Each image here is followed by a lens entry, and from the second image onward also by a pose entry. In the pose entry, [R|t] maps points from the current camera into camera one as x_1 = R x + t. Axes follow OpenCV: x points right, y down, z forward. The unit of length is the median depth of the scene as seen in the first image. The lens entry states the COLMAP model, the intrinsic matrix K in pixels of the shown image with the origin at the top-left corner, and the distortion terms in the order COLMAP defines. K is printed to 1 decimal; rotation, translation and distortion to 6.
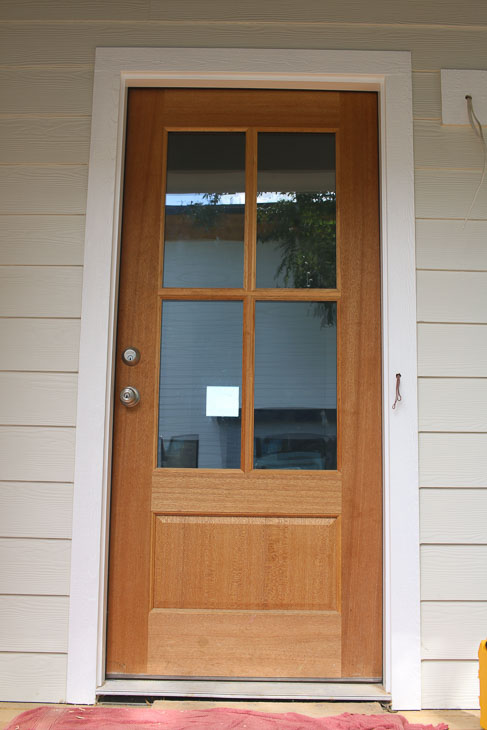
lens RADIAL K [[849.9, 0, 258.7], [0, 849.9, 365.9], [0, 0, 1]] dist [-0.146485, 0.101106]
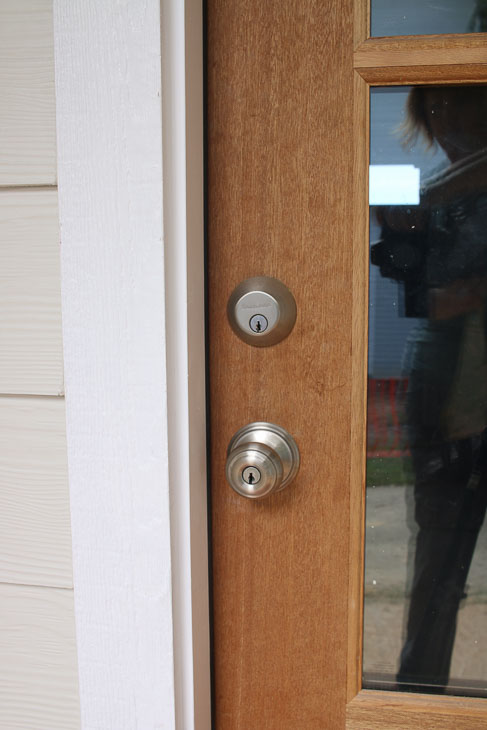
lens RADIAL K [[849.9, 0, 258.7], [0, 849.9, 365.9], [0, 0, 1]] dist [-0.146485, 0.101106]
pose [[0.989793, 0.006587, -0.142361, -0.112955], [0.039186, 0.947848, 0.316305, -0.080272], [0.137020, -0.318655, 0.937915, 0.741759]]
